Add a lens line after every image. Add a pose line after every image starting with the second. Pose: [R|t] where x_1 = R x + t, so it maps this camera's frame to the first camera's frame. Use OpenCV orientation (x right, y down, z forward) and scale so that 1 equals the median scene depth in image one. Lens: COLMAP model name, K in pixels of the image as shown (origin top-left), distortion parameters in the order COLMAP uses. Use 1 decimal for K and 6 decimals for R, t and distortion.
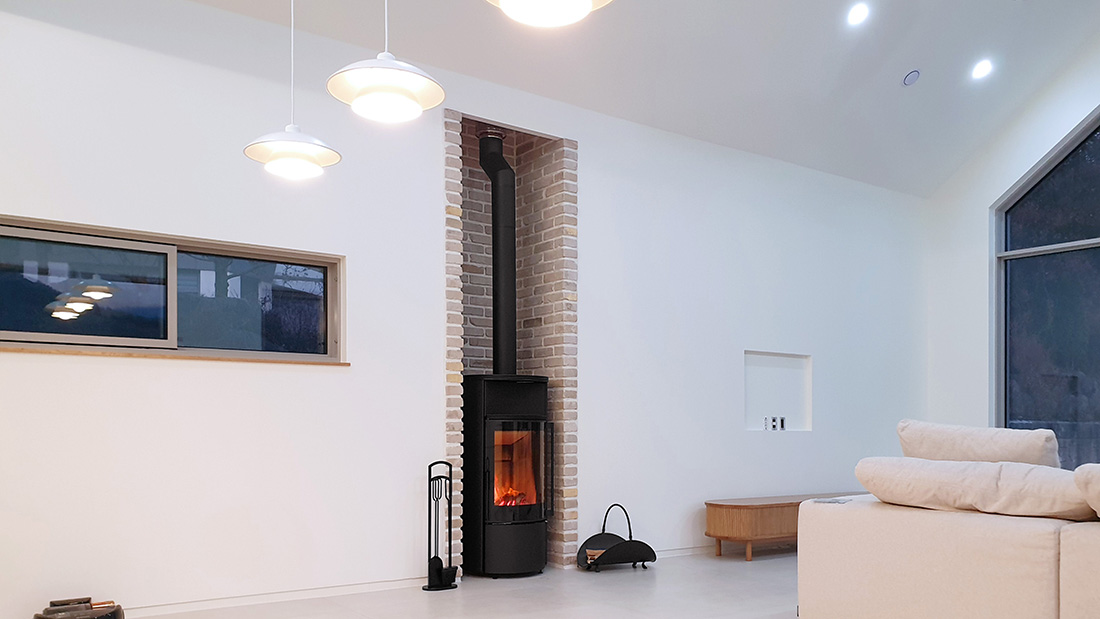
lens RADIAL K [[867.5, 0, 574.7], [0, 867.5, 374.2], [0, 0, 1]] dist [0.087307, -0.000339]
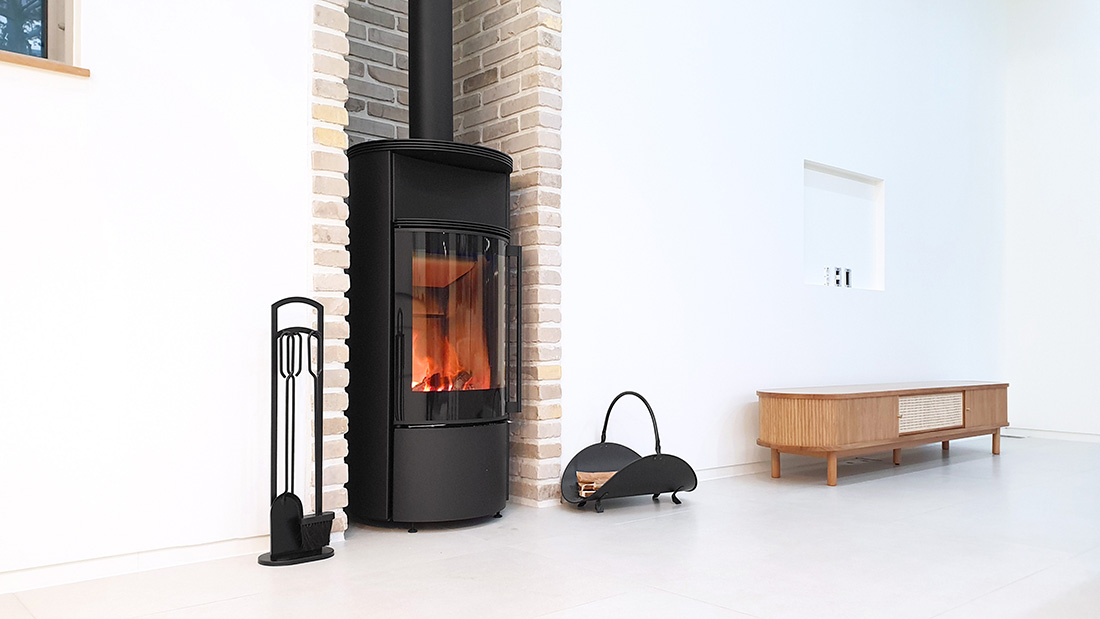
lens RADIAL K [[830.2, 0, 556.1], [0, 830.2, 330.0], [0, 0, 1]] dist [0.075904, -0.187710]
pose [[0.997580, 0.003580, 0.069429, -0.038375], [-0.006932, 0.998819, 0.048097, 0.083038], [-0.069175, -0.048462, 0.996427, 0.464942]]
